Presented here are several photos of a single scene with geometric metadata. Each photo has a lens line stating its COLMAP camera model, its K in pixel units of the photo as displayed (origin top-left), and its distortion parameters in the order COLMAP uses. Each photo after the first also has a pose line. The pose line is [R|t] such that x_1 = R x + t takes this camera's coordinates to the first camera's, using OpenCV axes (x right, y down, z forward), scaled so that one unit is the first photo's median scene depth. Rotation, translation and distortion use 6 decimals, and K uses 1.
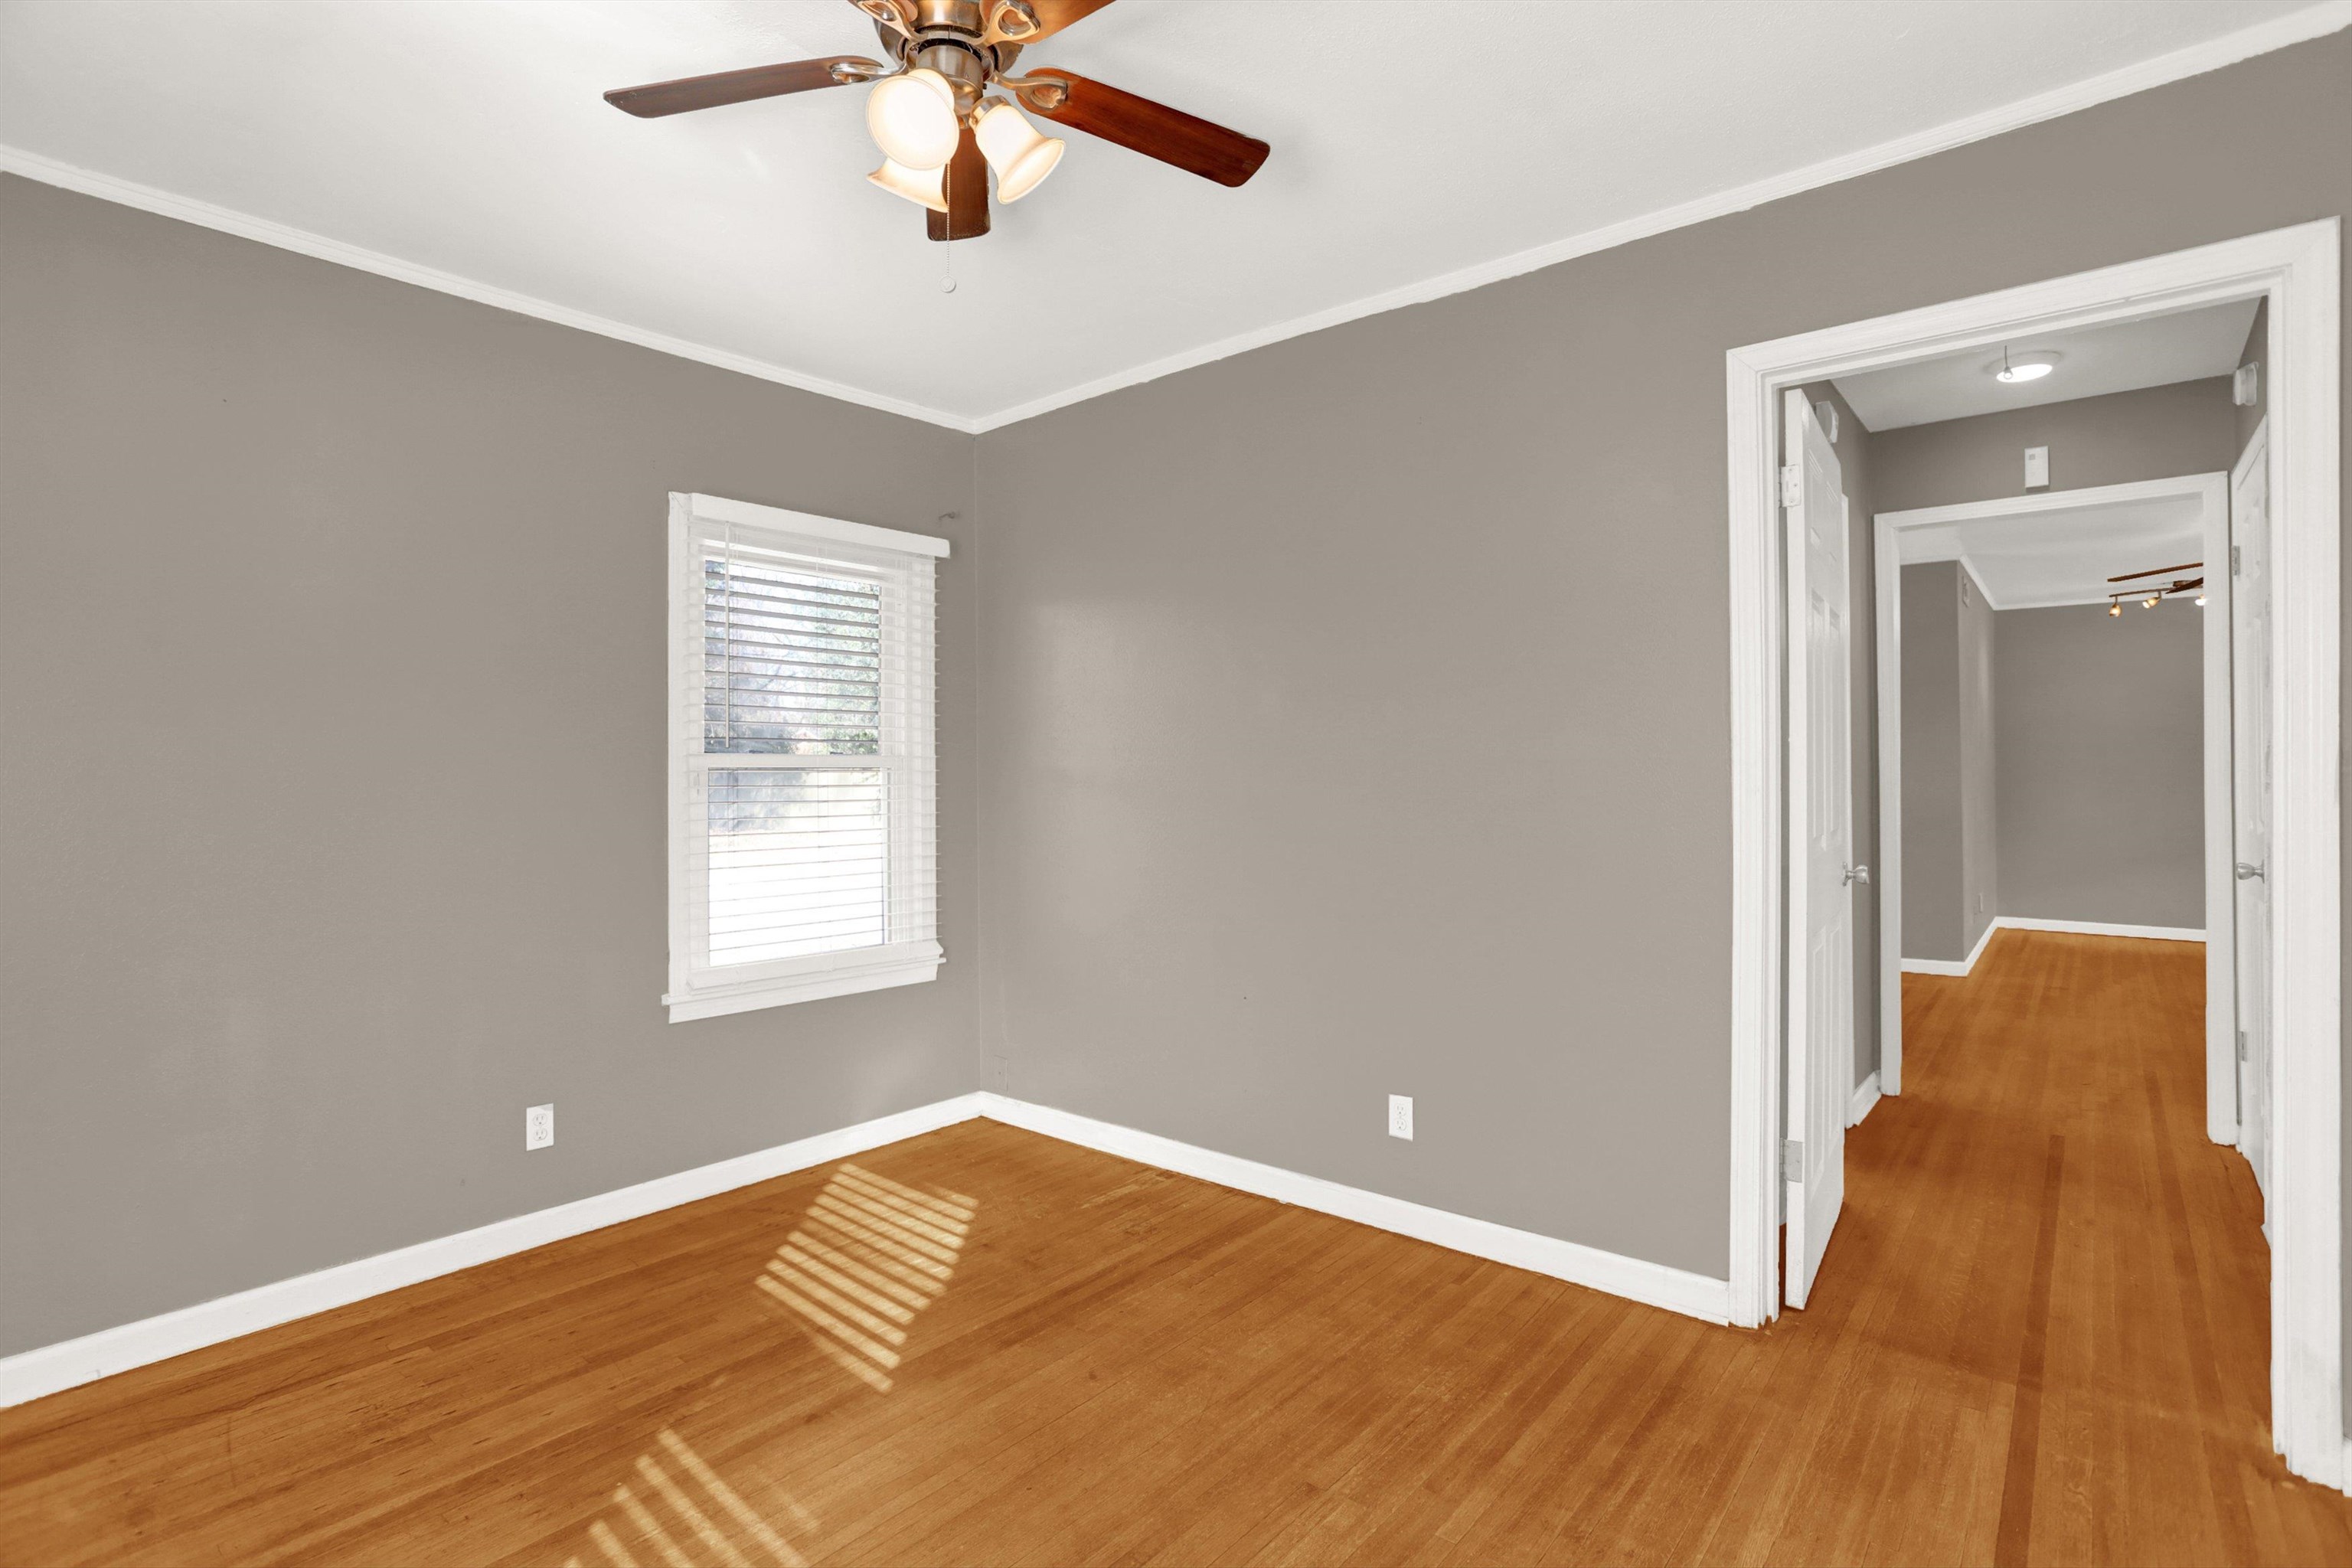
lens RADIAL K [[1138.5, 0, 1185.7], [0, 1138.5, 771.2], [0, 0, 1]] dist [-0.063616, 0.025328]
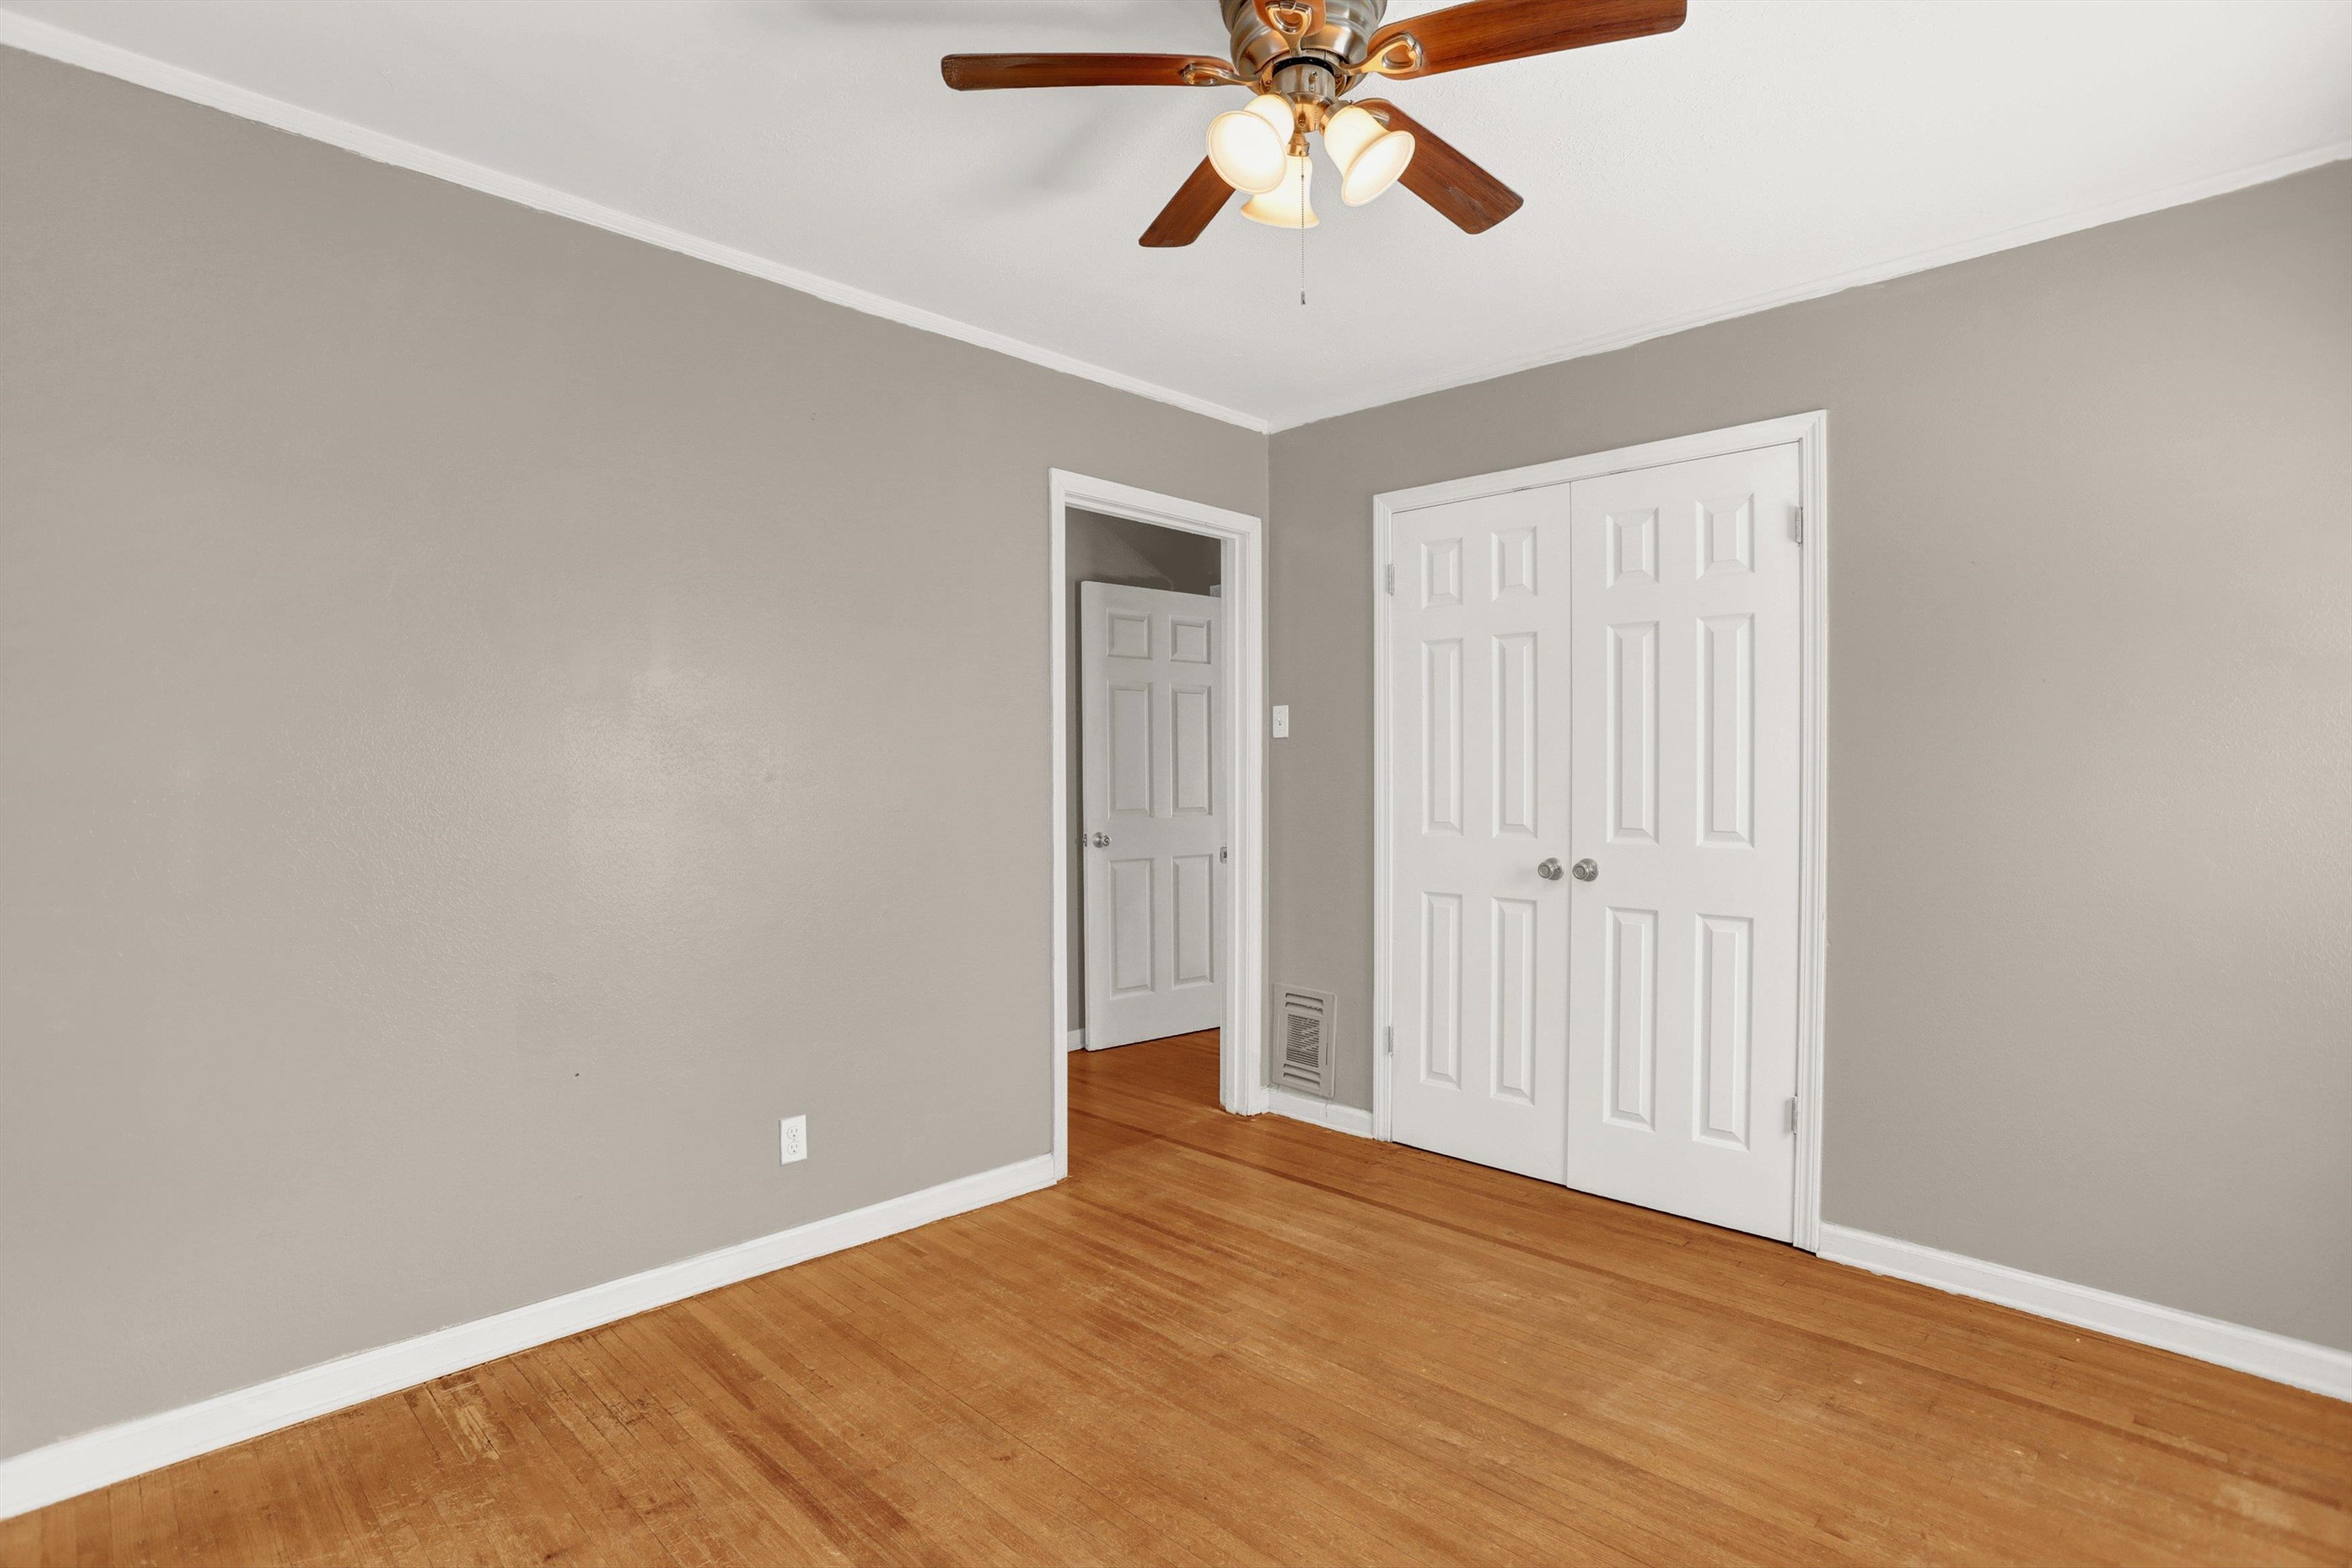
lens RADIAL K [[1138.5, 0, 1185.7], [0, 1138.5, 771.2], [0, 0, 1]] dist [-0.063616, 0.025328]
pose [[0.088526, 0.006051, 0.996055, -0.845024], [0.001646, 0.999979, -0.006221, 0.004901], [-0.996073, 0.002190, 0.088514, 0.694860]]
